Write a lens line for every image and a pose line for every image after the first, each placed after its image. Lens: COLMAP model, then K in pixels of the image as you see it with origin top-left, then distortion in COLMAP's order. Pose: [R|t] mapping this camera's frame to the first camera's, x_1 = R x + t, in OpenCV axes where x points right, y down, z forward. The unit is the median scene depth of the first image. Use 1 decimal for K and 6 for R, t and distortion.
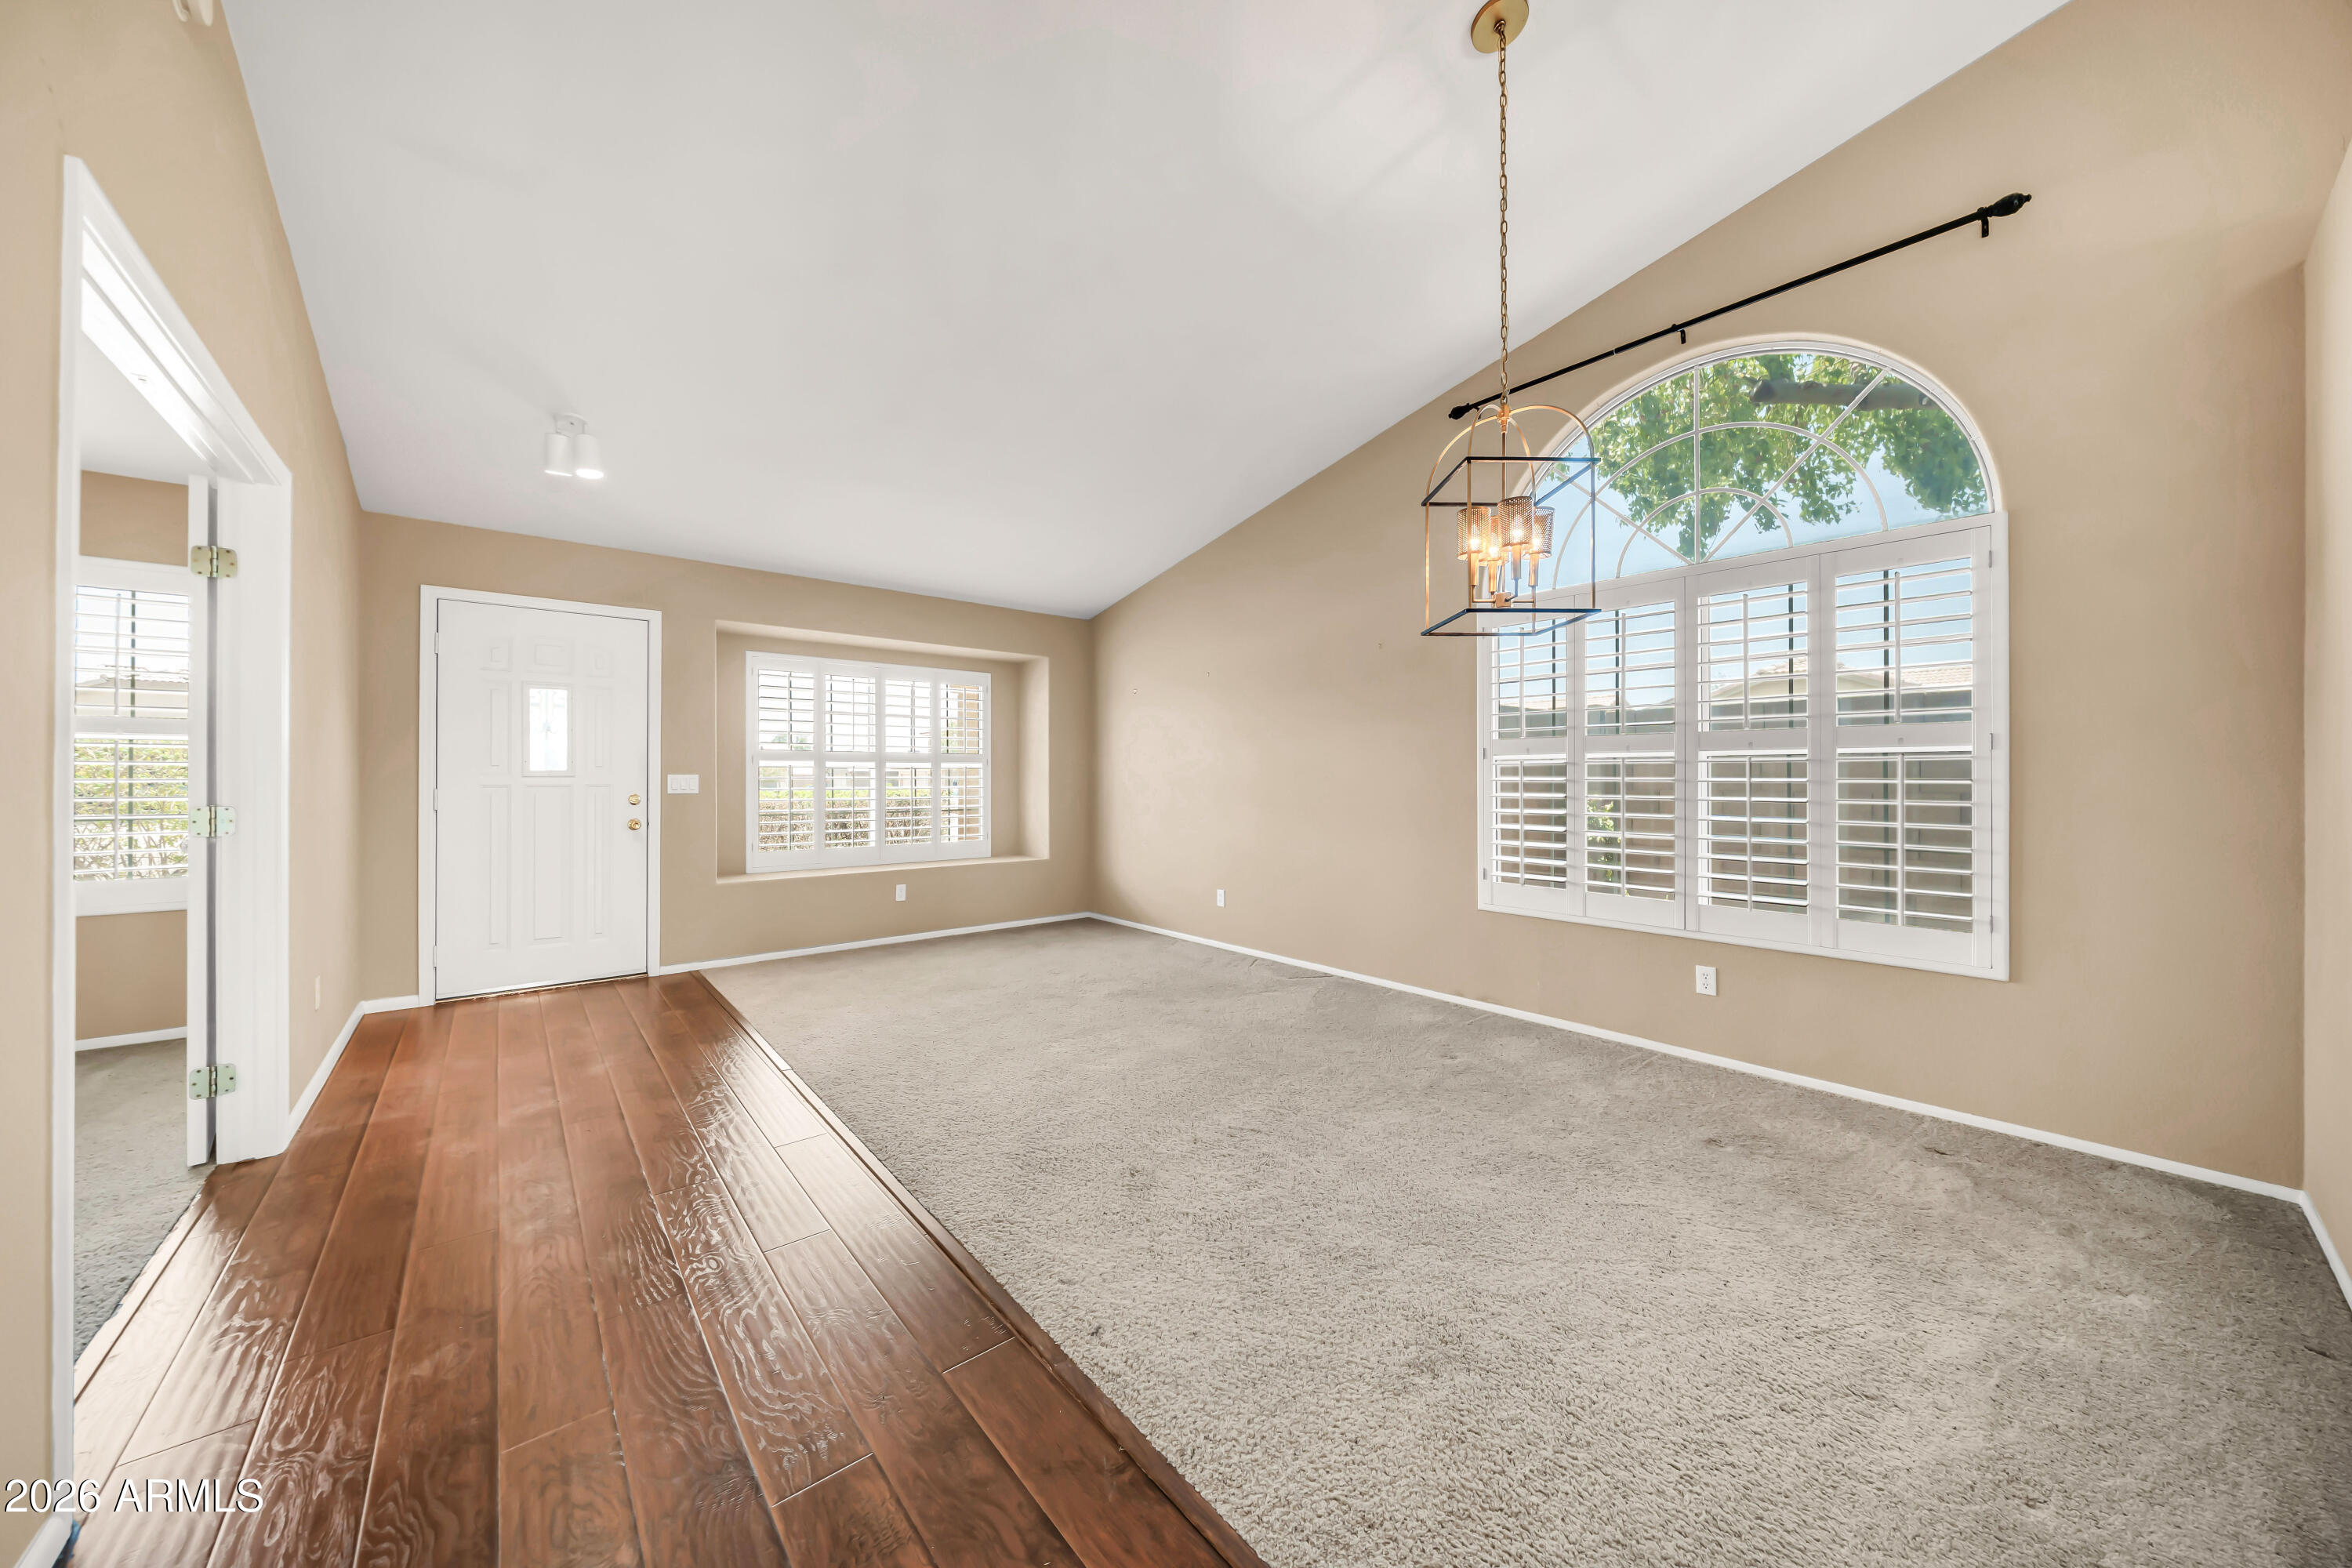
lens RADIAL K [[809.1, 0, 1183.2], [0, 809.1, 776.4], [0, 0, 1]] dist [0.000558, 0.000077]
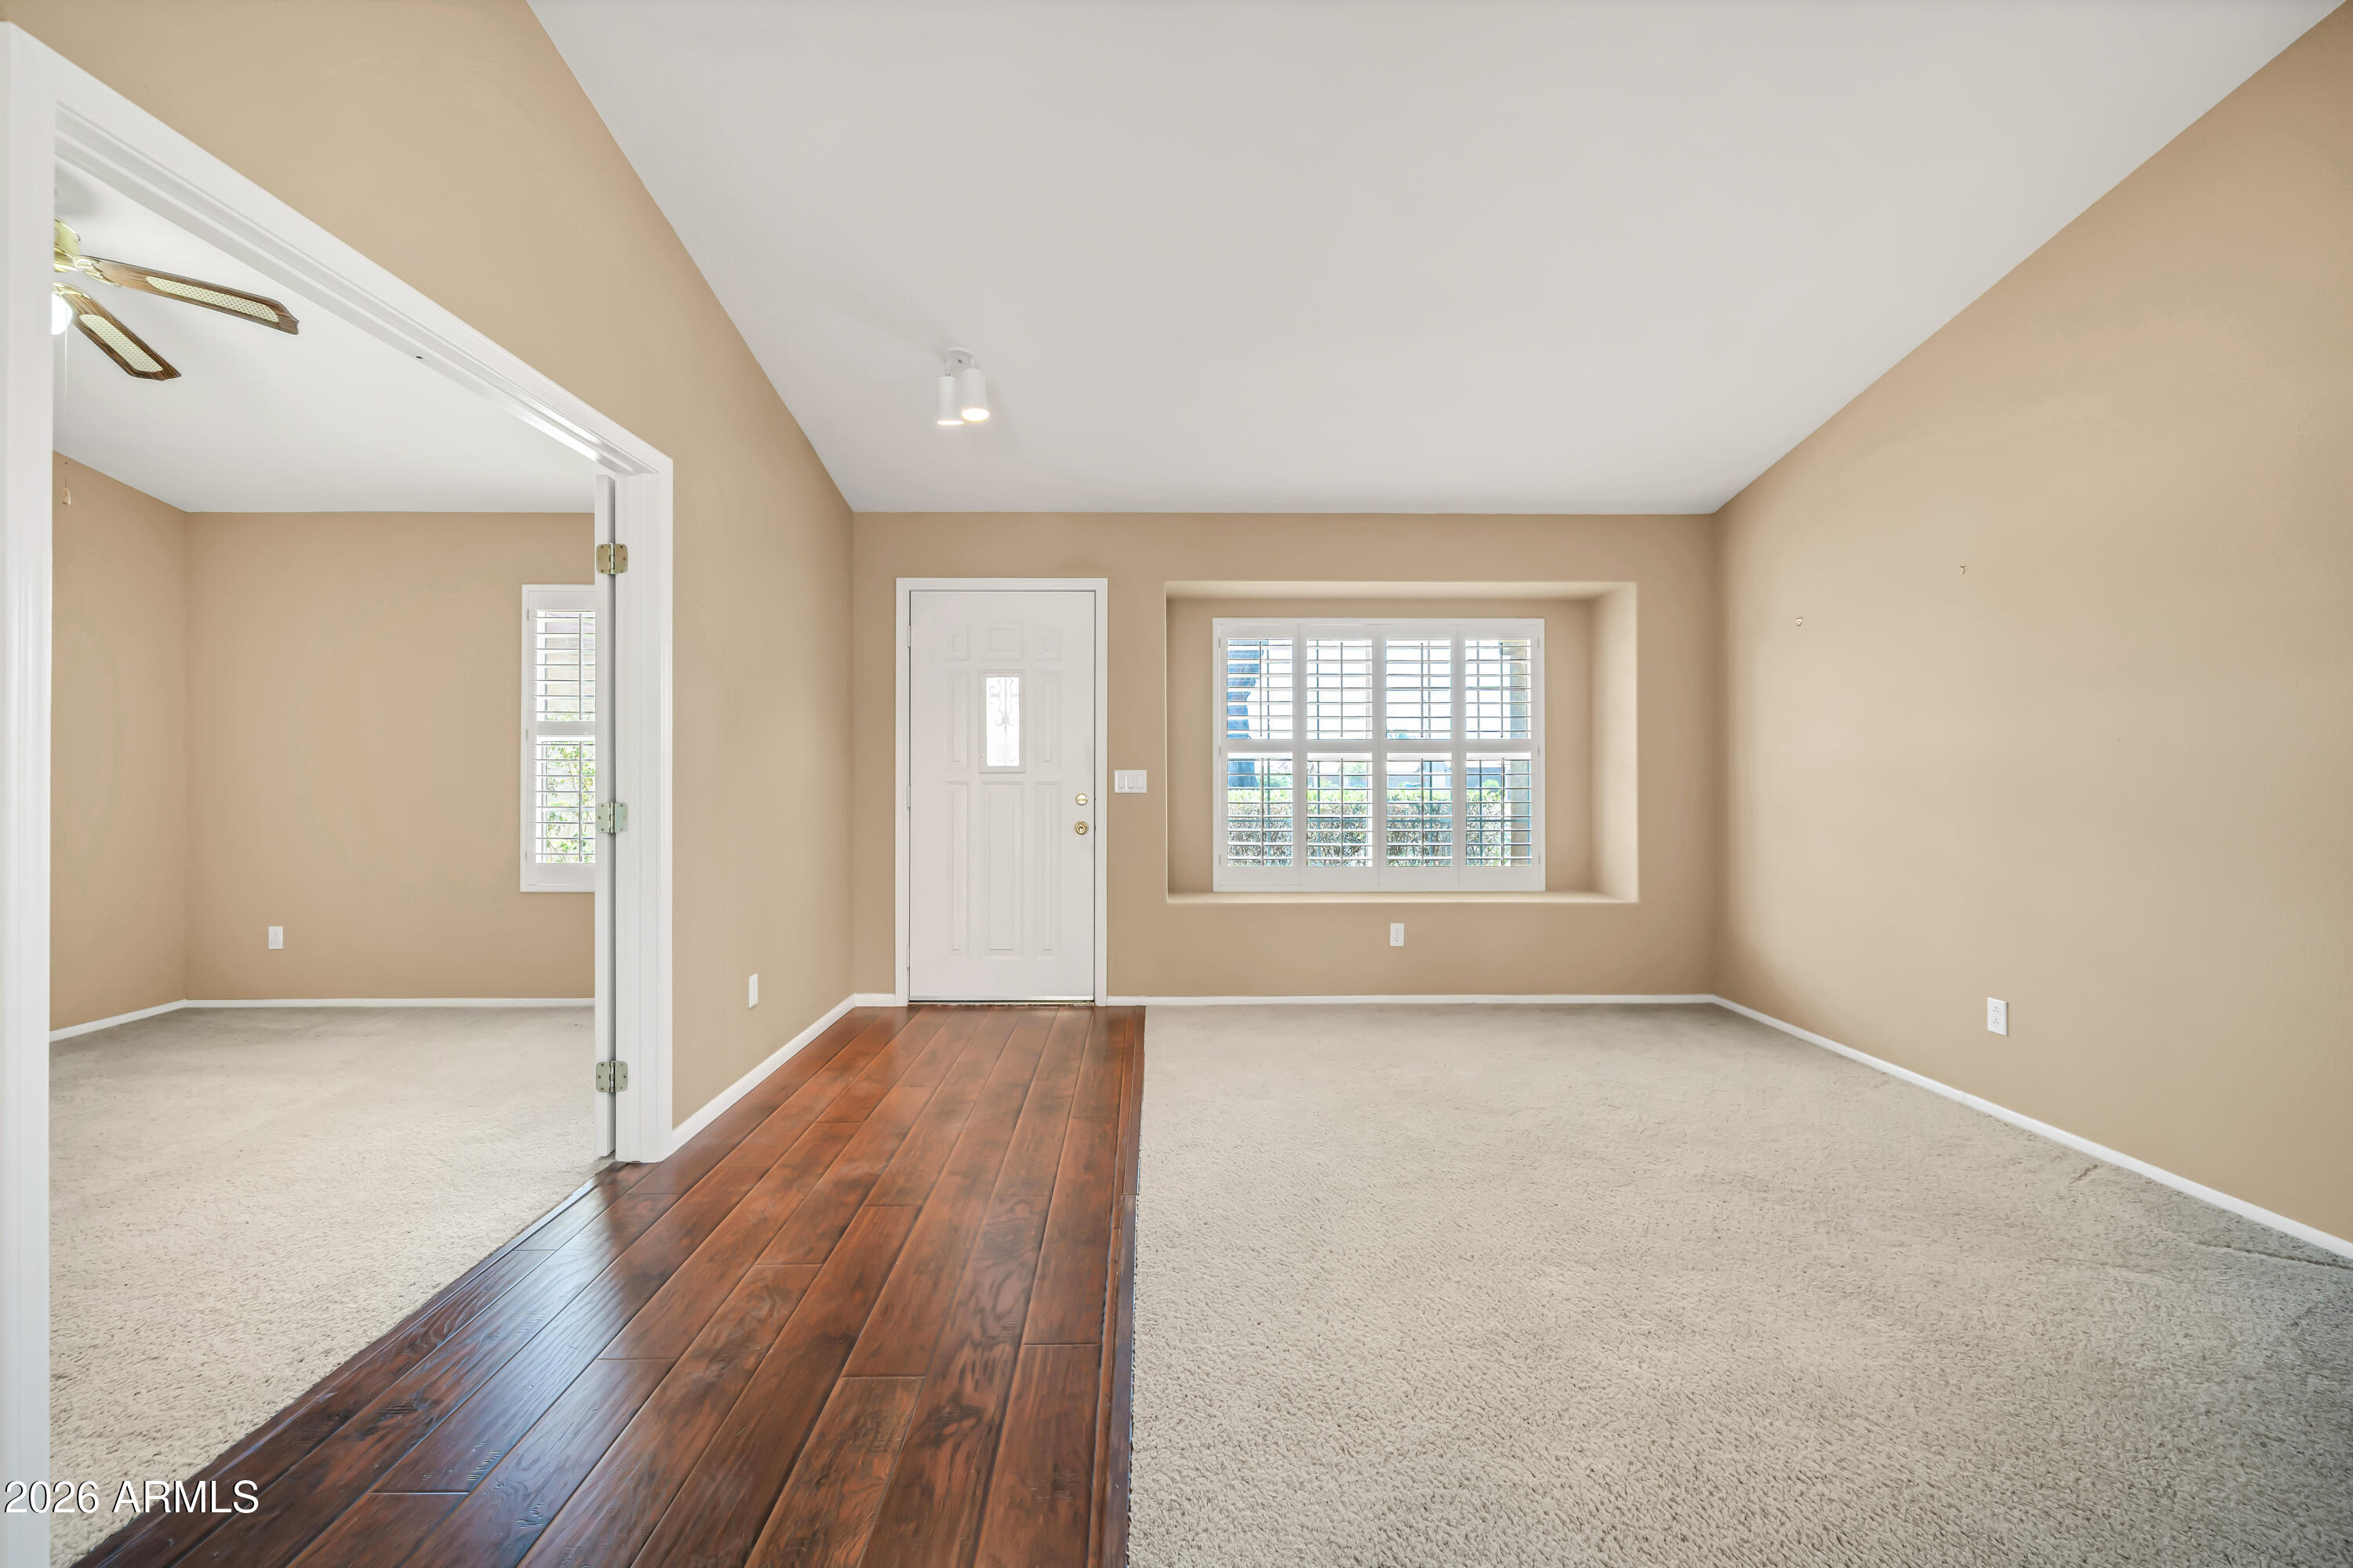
lens RADIAL K [[929.4, 0, 1171.7], [0, 929.4, 774.3], [0, 0, 1]] dist [-0.001353, 0.000824]
pose [[0.759370, 0.002243, -0.650655, 0.041649], [0.000028, 0.999994, 0.003480, -0.001431], [0.650659, -0.002661, 0.759365, 0.303450]]
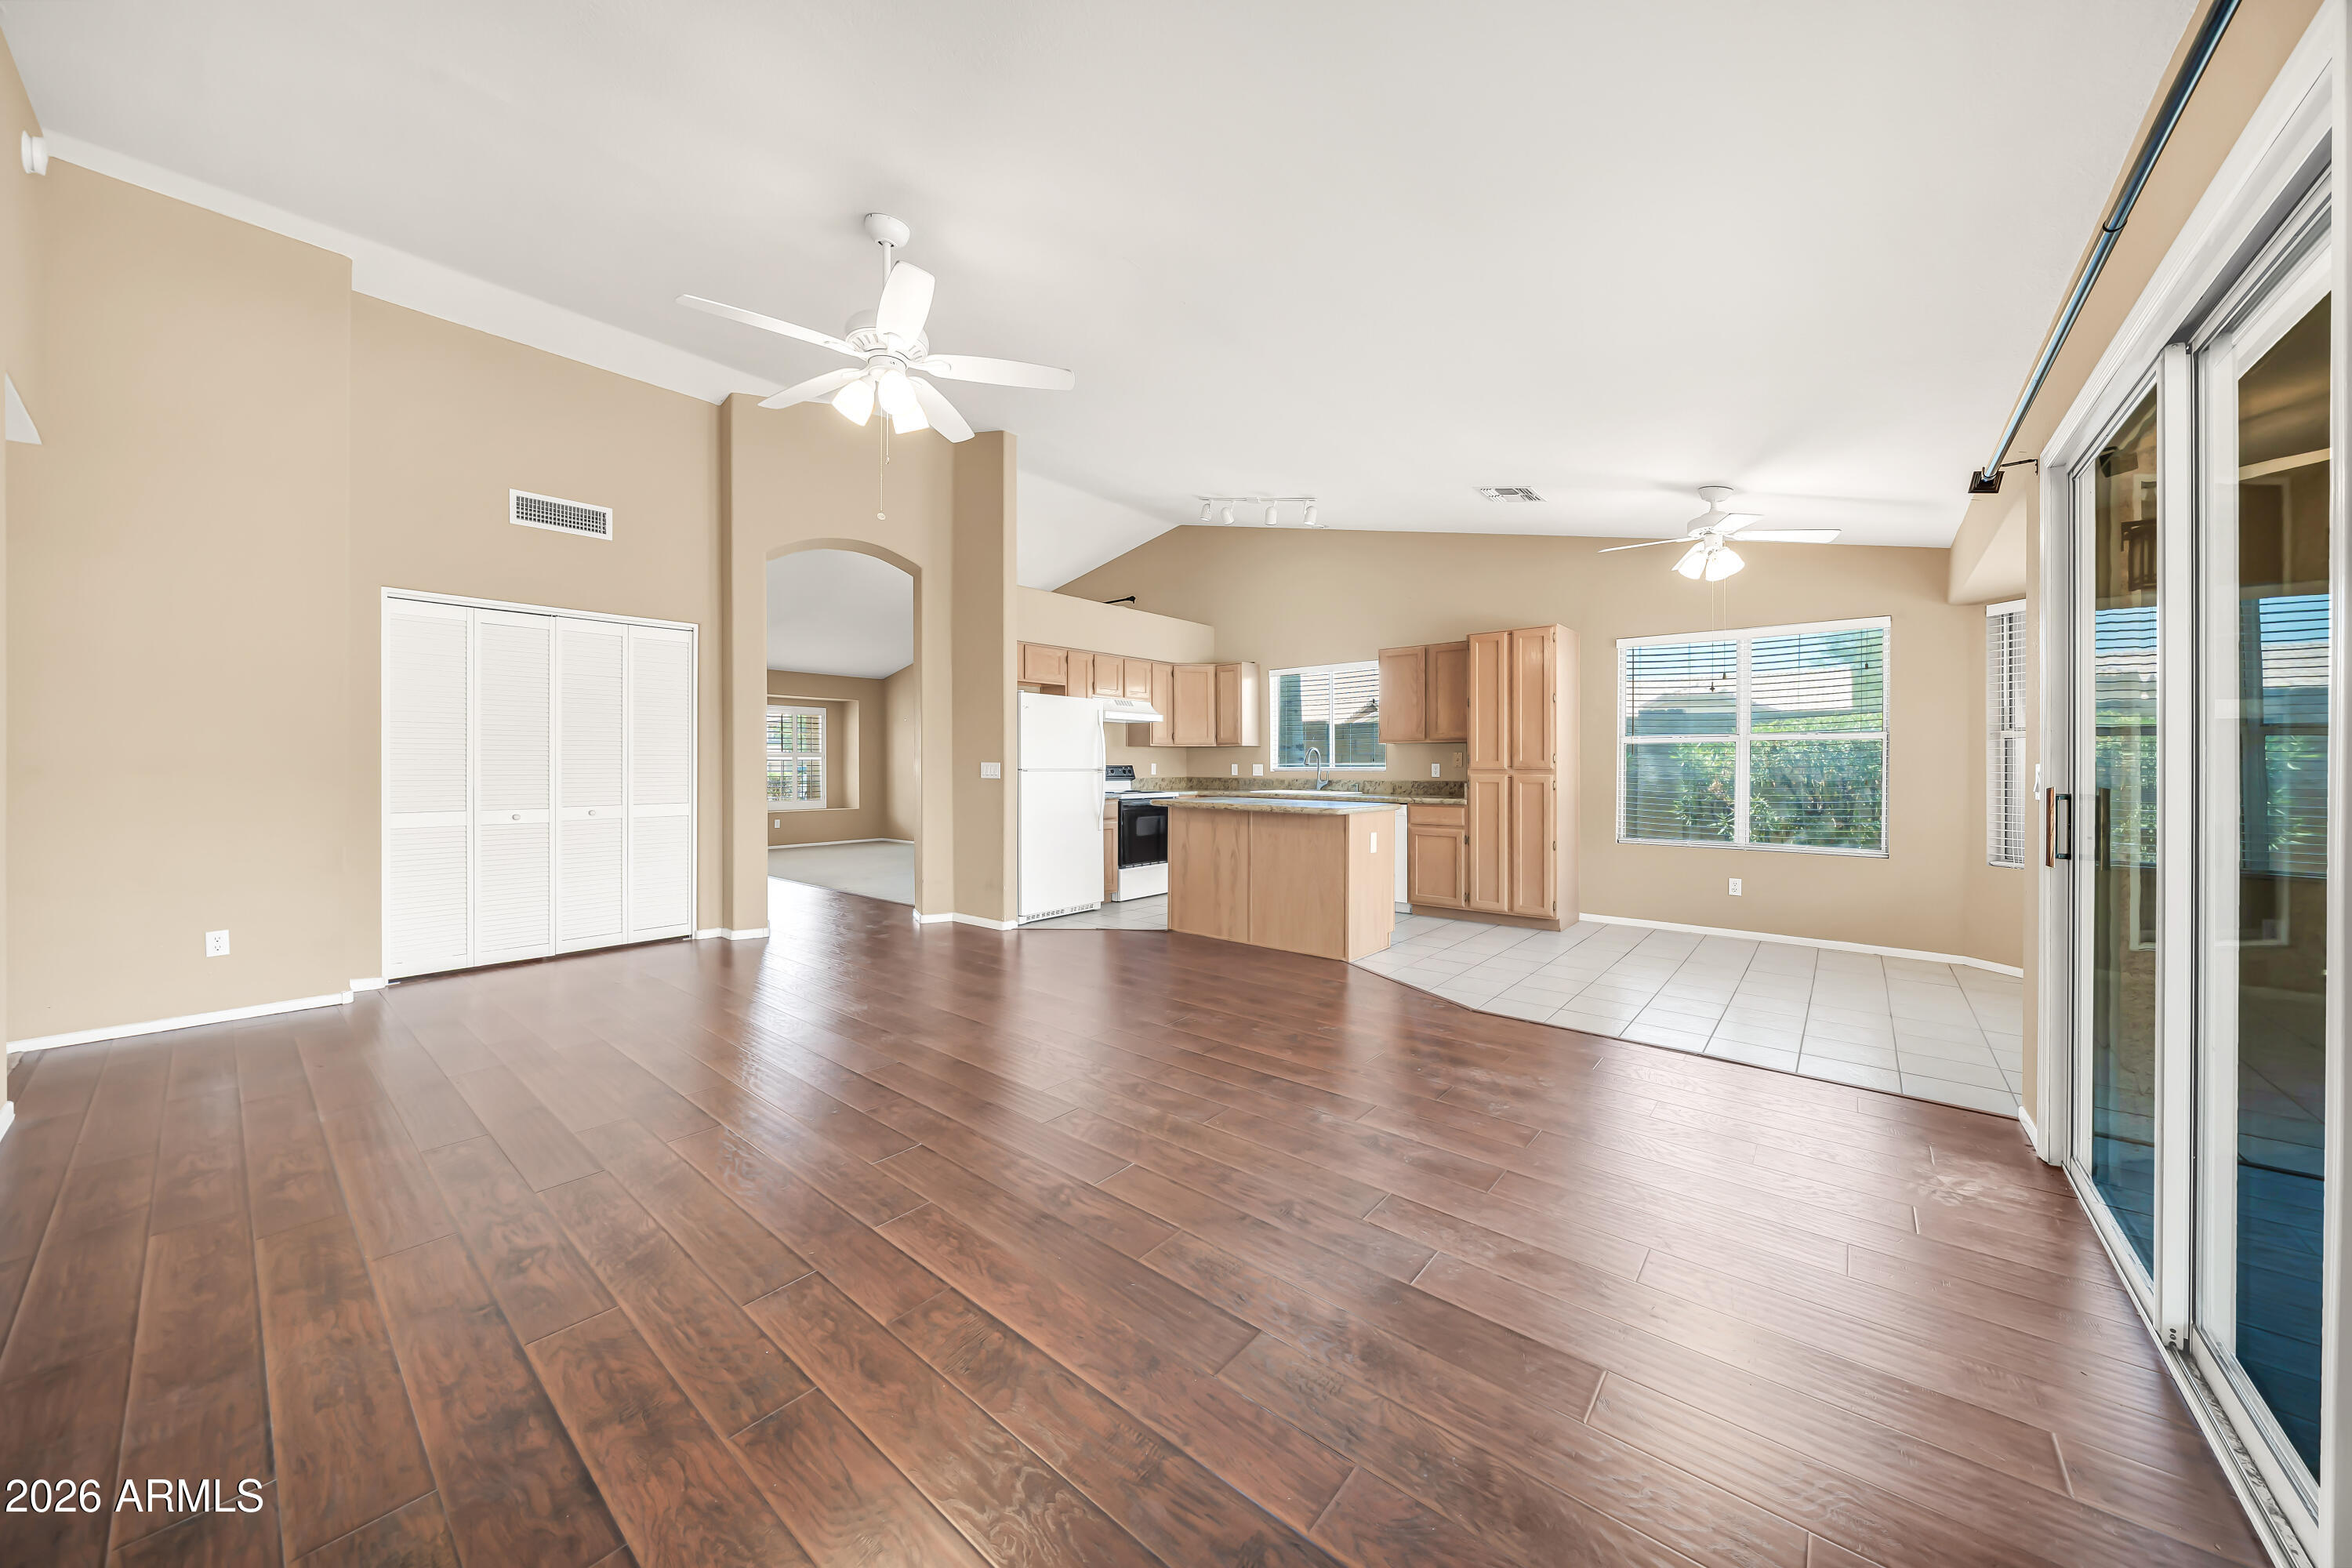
lens RADIAL K [[809.1, 0, 1173.0], [0, 809.1, 772.9], [0, 0, 1]] dist [0.000558, 0.000077]
pose [[0.985761, -0.000517, 0.168149, 0.324228], [-0.000115, 0.999993, 0.003746, 0.017520], [-0.168150, -0.003712, 0.985754, -1.331354]]
